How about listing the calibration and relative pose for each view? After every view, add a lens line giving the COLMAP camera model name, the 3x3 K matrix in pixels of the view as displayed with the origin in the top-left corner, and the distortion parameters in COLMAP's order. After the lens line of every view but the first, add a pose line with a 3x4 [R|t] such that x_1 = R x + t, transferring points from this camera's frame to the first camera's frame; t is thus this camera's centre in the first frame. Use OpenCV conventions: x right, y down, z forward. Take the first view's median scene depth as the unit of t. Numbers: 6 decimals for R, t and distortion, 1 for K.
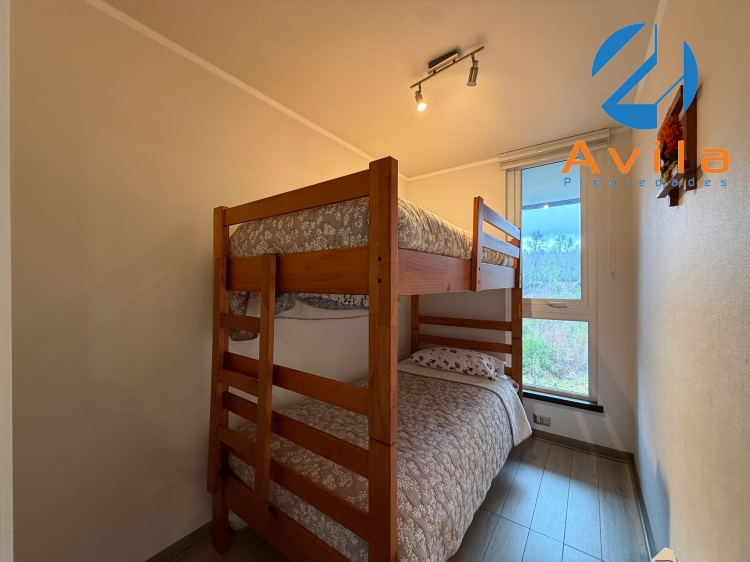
lens RADIAL K [[297.0, 0, 374.3], [0, 297.0, 282.4], [0, 0, 1]] dist [0.000152, -0.000176]
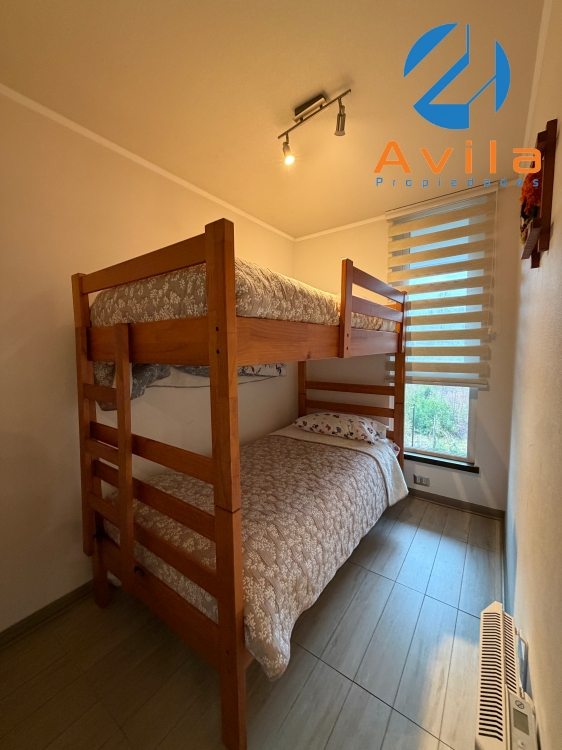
lens RADIAL K [[297.0, 0, 281.6], [0, 297.0, 373.7], [0, 0, 1]] dist [0.000152, -0.000176]
pose [[0.999903, -0.013921, 0.001019, 0.140306], [0.013770, 0.995715, 0.091444, -0.012503], [-0.002288, -0.091421, 0.995810, 0.014667]]
